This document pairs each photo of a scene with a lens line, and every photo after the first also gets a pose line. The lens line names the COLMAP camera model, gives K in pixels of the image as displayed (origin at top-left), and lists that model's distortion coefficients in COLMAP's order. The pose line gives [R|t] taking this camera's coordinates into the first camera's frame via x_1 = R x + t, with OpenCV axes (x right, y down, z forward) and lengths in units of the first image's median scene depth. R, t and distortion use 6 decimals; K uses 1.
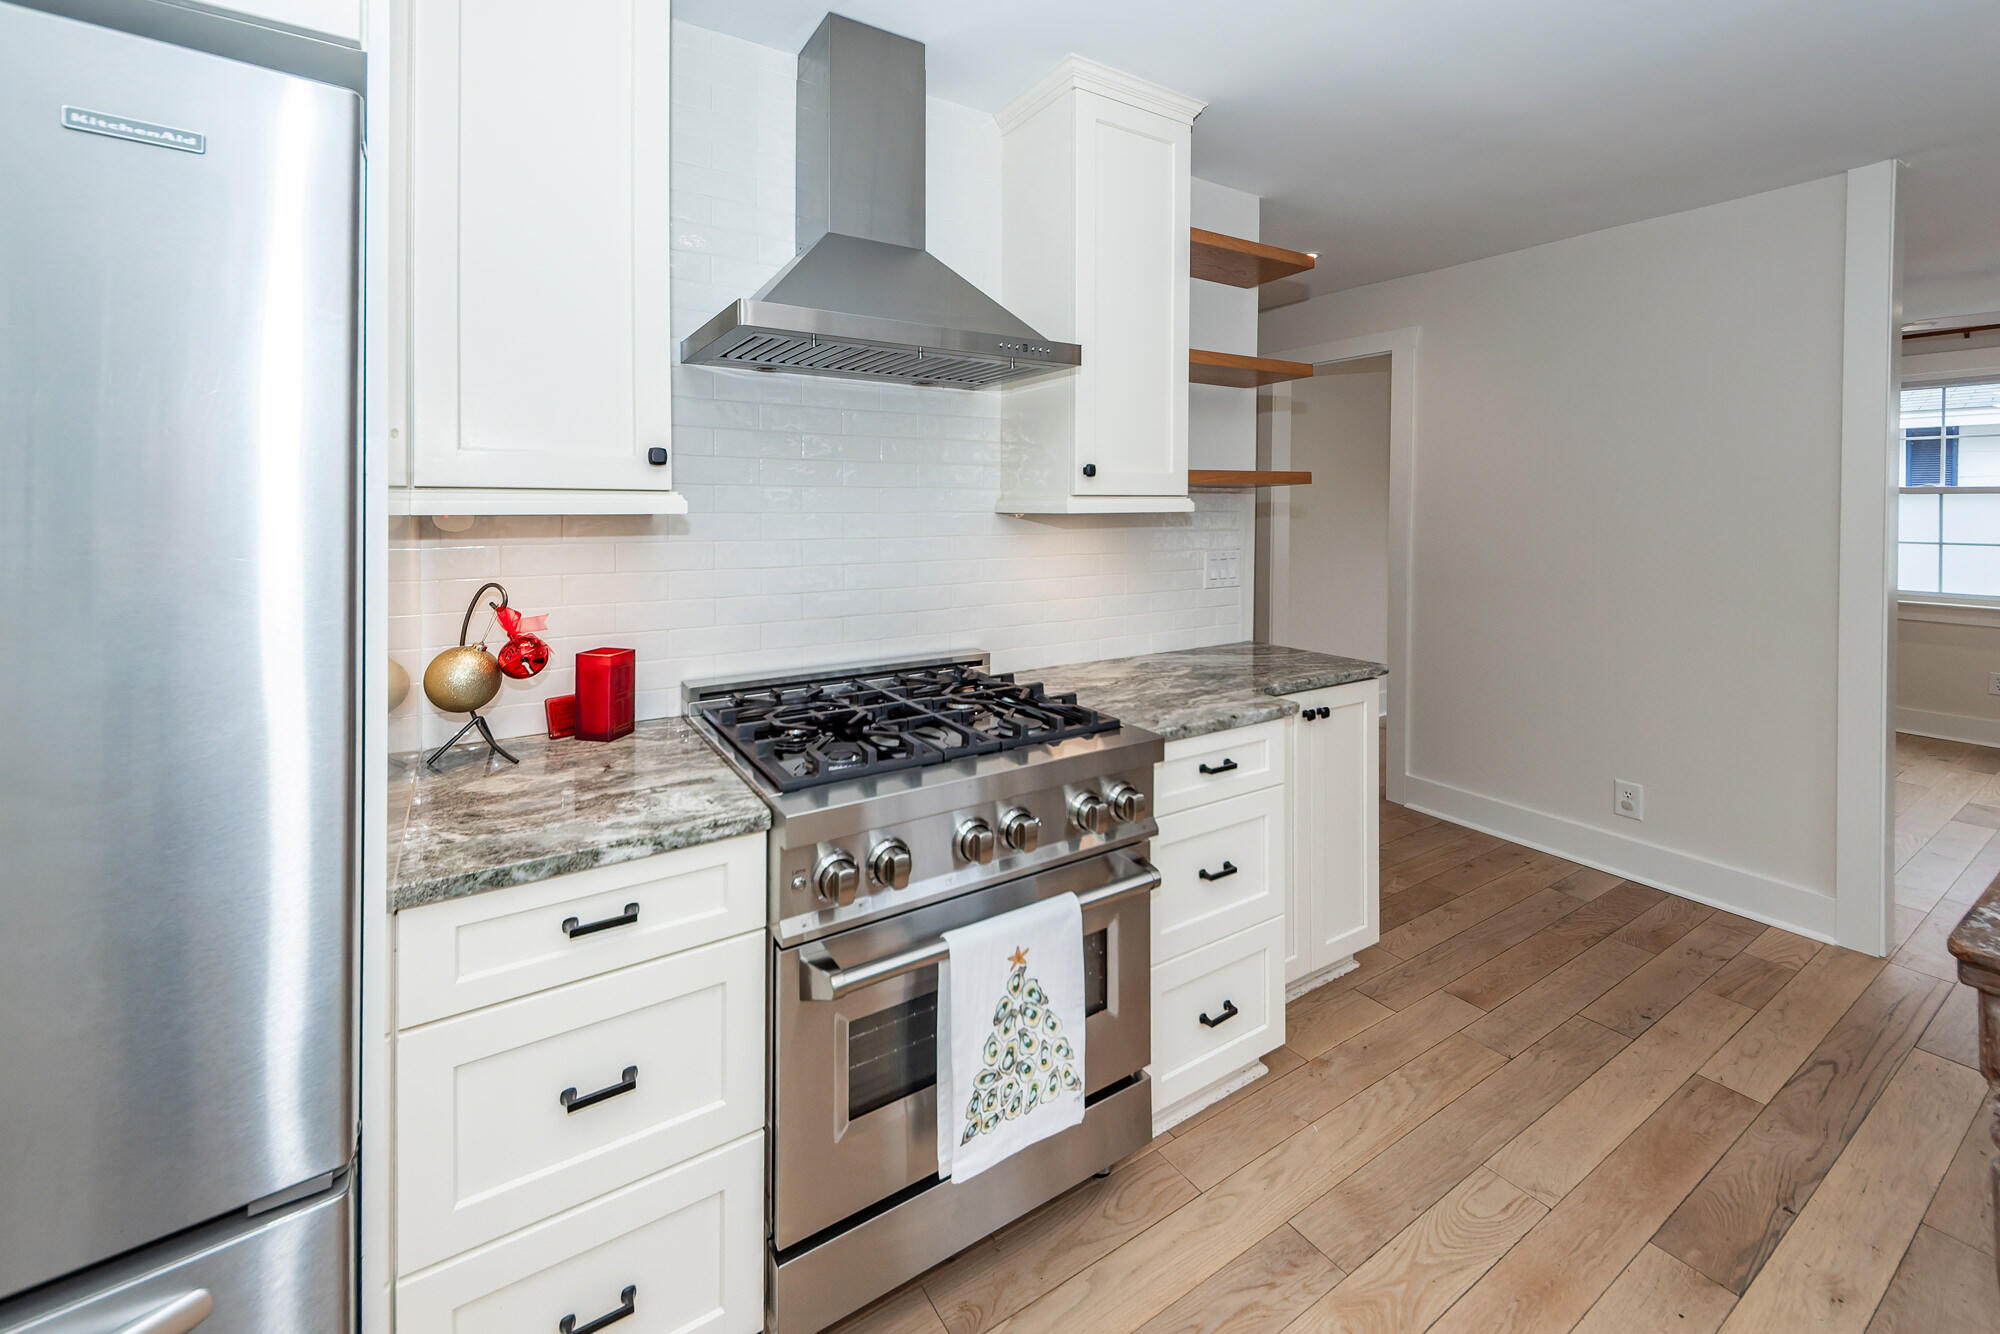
lens RADIAL K [[810.8, 0, 996.2], [0, 810.8, 508.0], [0, 0, 1]] dist [0.015496, -0.000167]
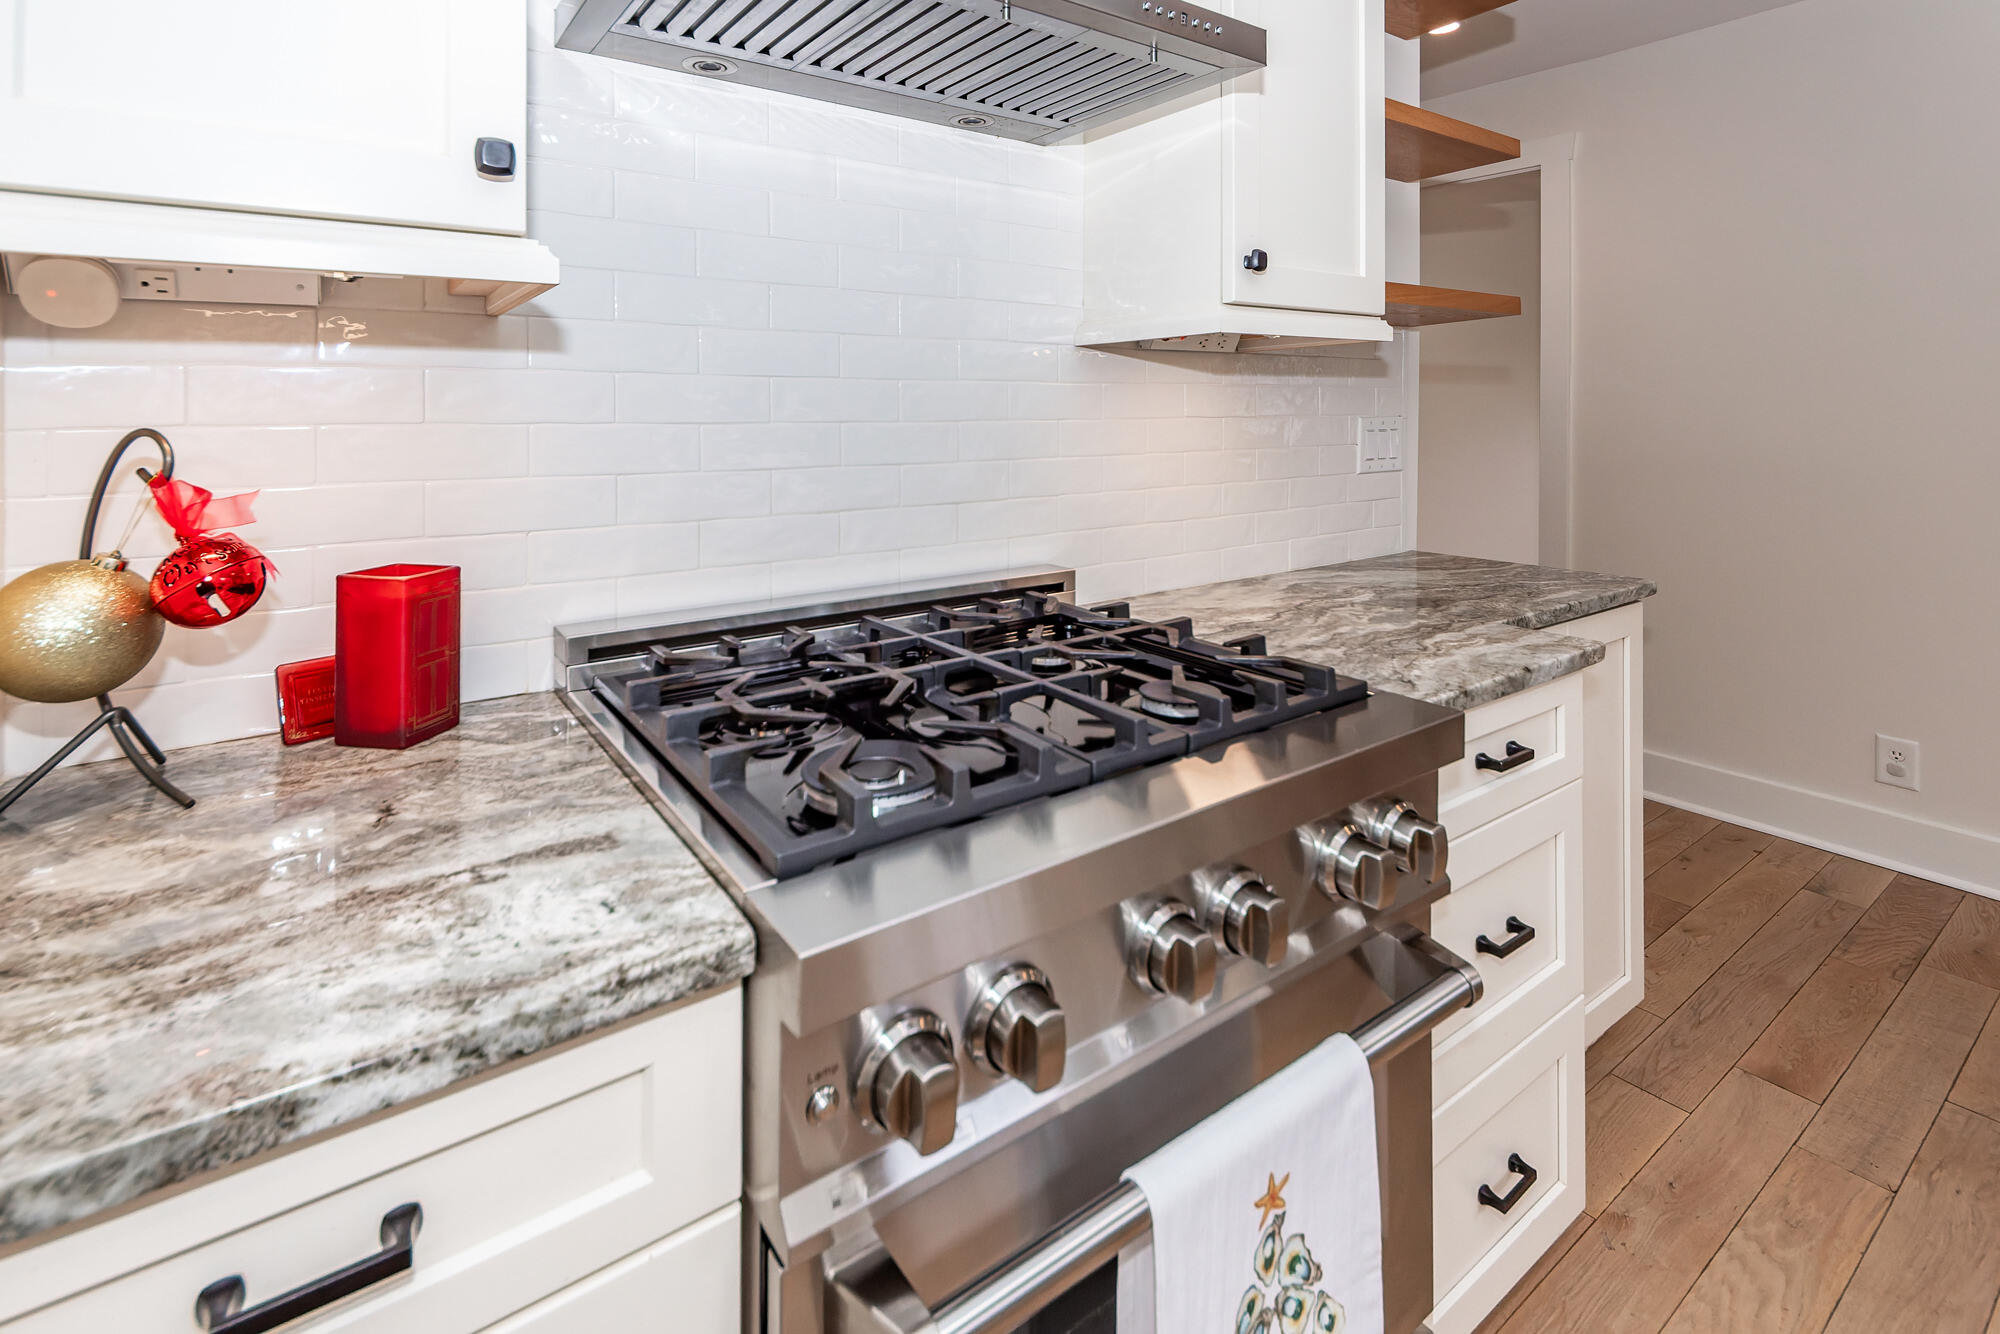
lens RADIAL K [[979.4, 0, 1014.3], [0, 979.4, 393.3], [0, 0, 1]] dist [0.001219, -0.000773]
pose [[0.998513, -0.006518, 0.054120, -0.129000], [0.007336, 0.999862, -0.014928, 0.077802], [-0.054015, 0.015303, 0.998423, 0.368994]]
